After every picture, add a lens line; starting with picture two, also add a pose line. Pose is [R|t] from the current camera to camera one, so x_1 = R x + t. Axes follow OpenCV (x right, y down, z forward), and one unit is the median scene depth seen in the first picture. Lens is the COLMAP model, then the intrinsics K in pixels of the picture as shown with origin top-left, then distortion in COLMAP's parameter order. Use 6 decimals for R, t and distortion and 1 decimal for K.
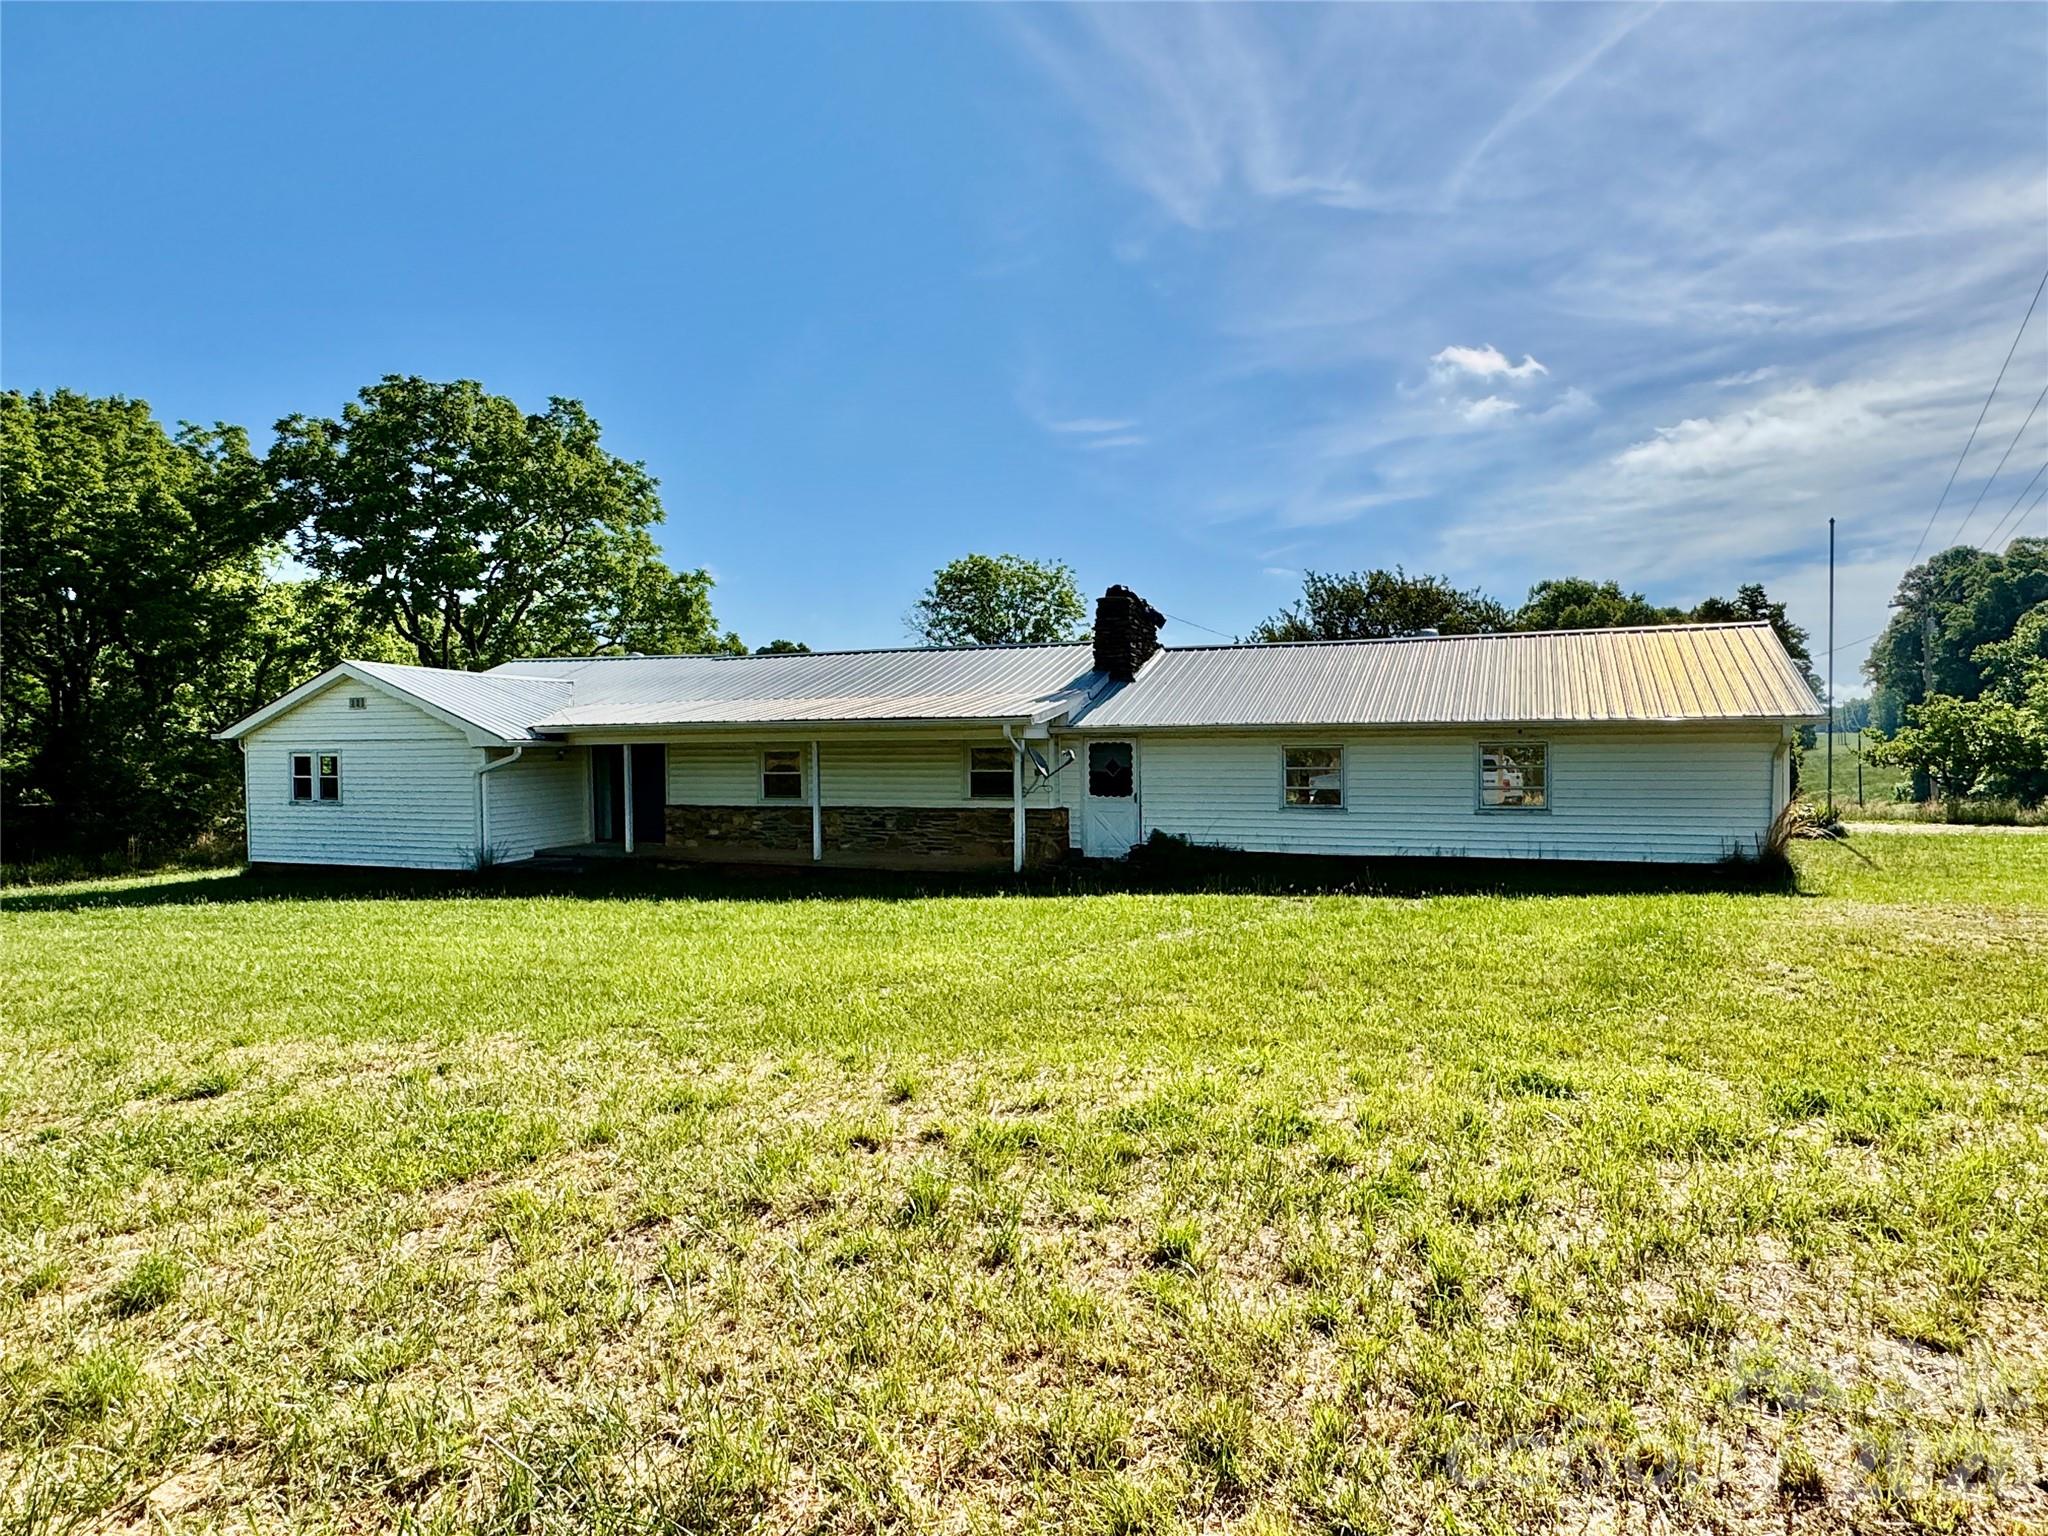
lens RADIAL K [[1275.8, 0, 1015.2], [0, 1275.8, 777.8], [0, 0, 1]] dist [-0.023995, 0.000654]
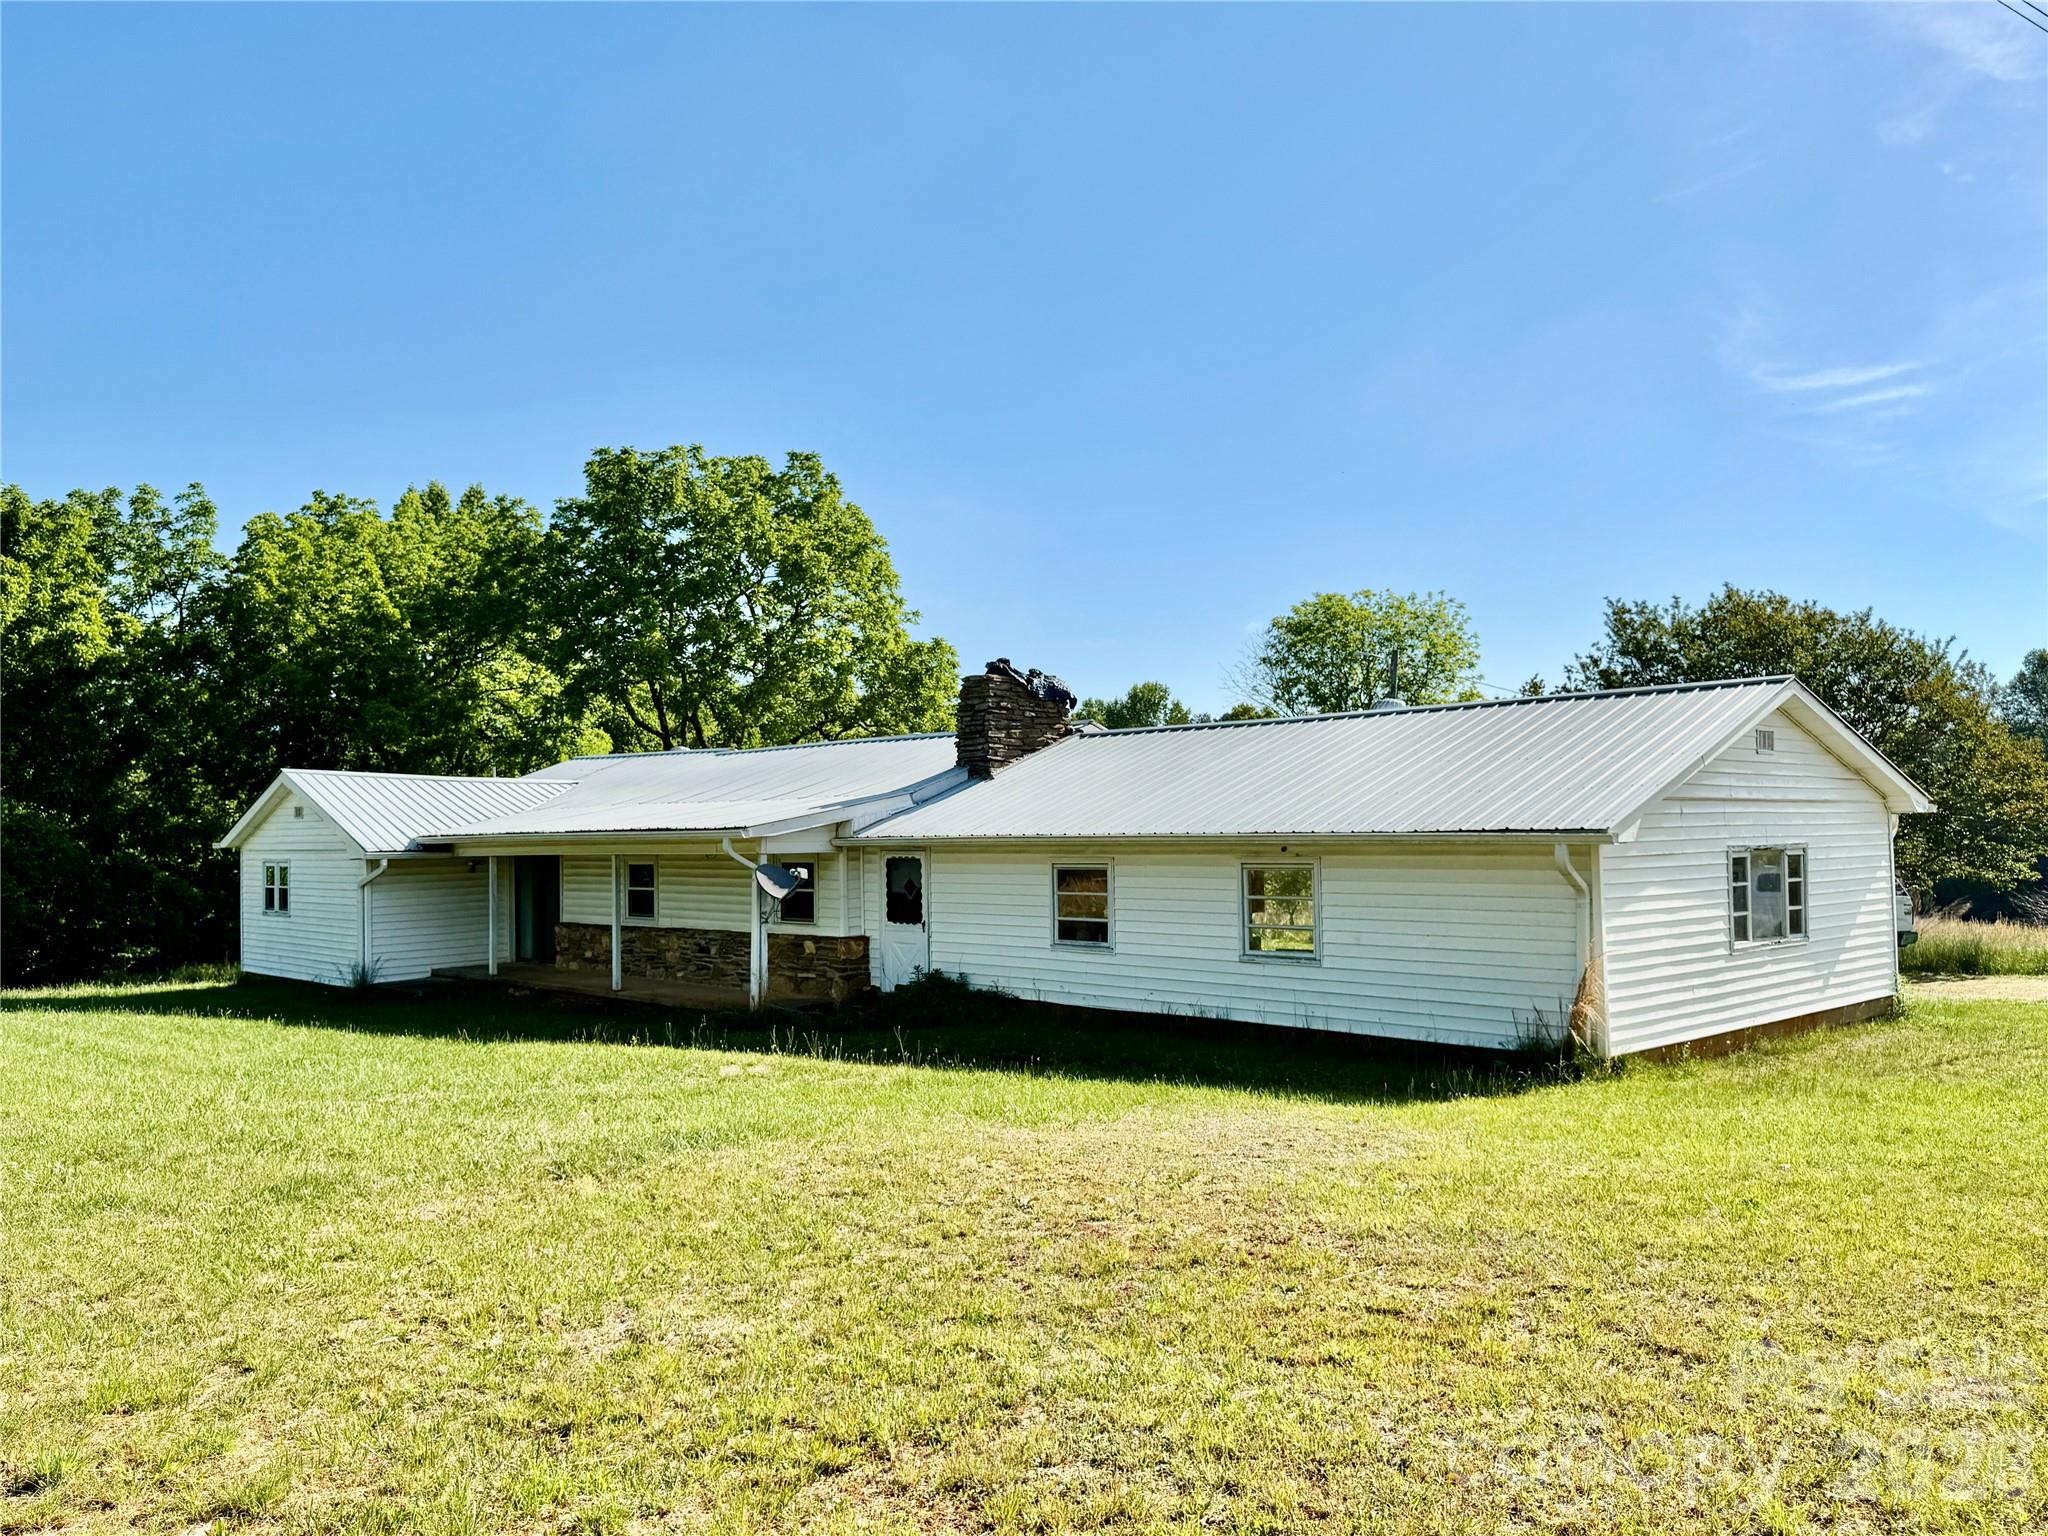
lens RADIAL K [[1640.3, 0, 1035.2], [0, 1640.3, 762.6], [0, 0, 1]] dist [-0.013842, -0.024195]
pose [[0.914286, -0.021446, -0.404502, 0.519405], [-0.005479, 0.997851, -0.065288, -0.017952], [0.405033, 0.061908, 0.912204, 0.071103]]
